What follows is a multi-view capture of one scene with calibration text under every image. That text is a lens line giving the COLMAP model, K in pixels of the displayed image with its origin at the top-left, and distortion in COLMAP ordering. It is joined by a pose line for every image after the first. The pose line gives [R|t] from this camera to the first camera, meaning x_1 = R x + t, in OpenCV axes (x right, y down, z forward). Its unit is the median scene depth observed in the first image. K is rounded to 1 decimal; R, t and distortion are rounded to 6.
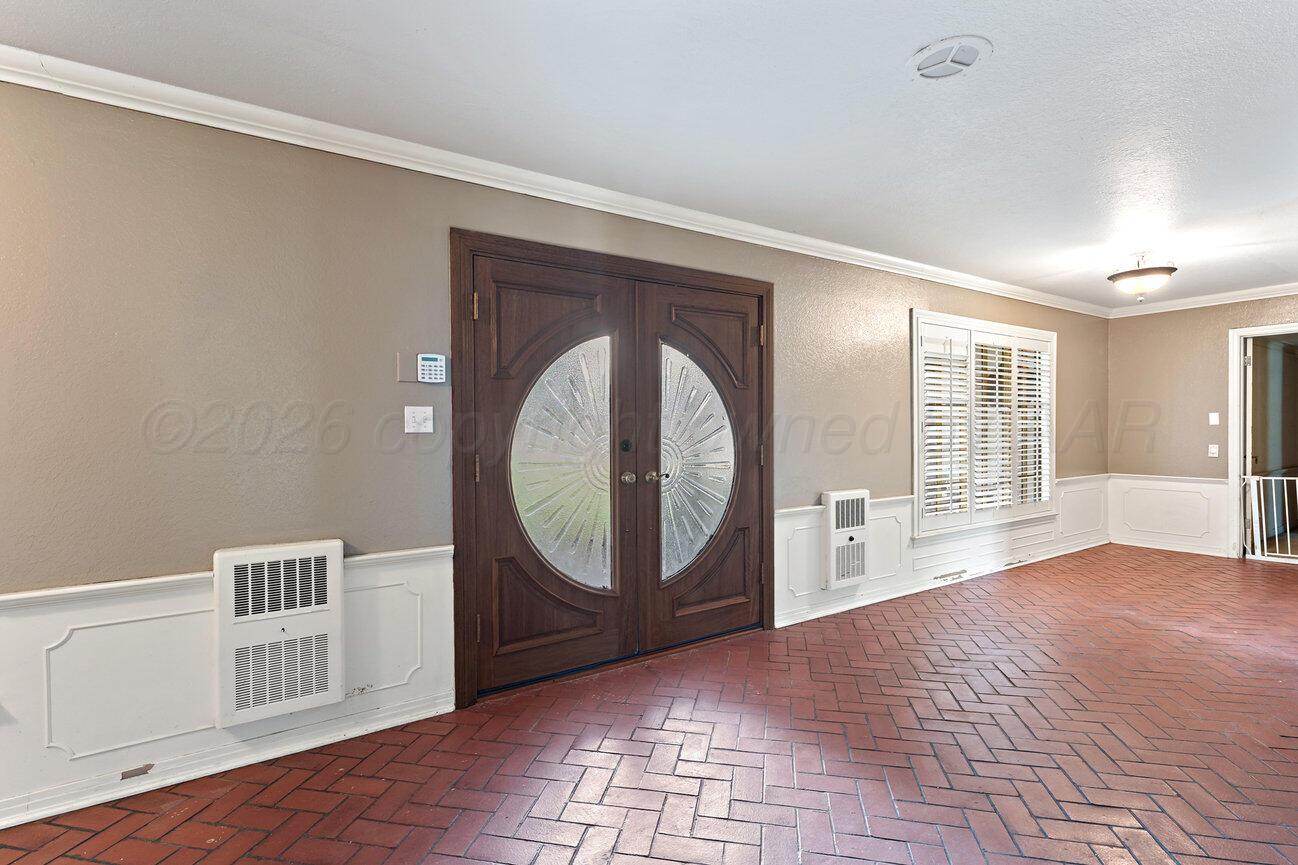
lens RADIAL K [[592.6, 0, 648.4], [0, 592.6, 439.7], [0, 0, 1]] dist [-0.003871, -0.000661]
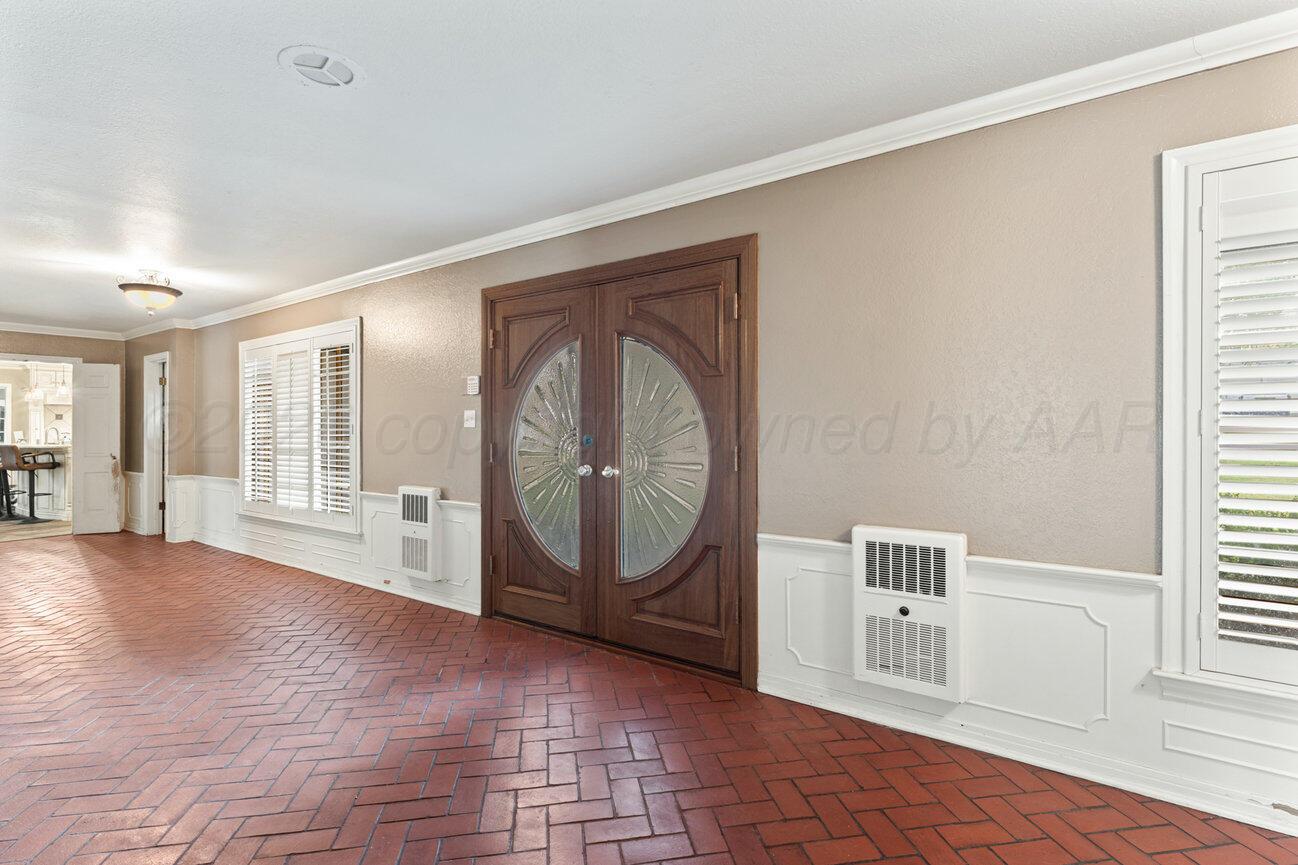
lens RADIAL K [[626.8, 0, 641.7], [0, 626.8, 423.6], [0, 0, 1]] dist [0.000638, 0.002162]
pose [[0.358942, 0.004112, -0.933351, 0.853207], [-0.011725, 0.999931, -0.000103, -0.017444], [0.933286, 0.010980, 0.358966, 0.543670]]
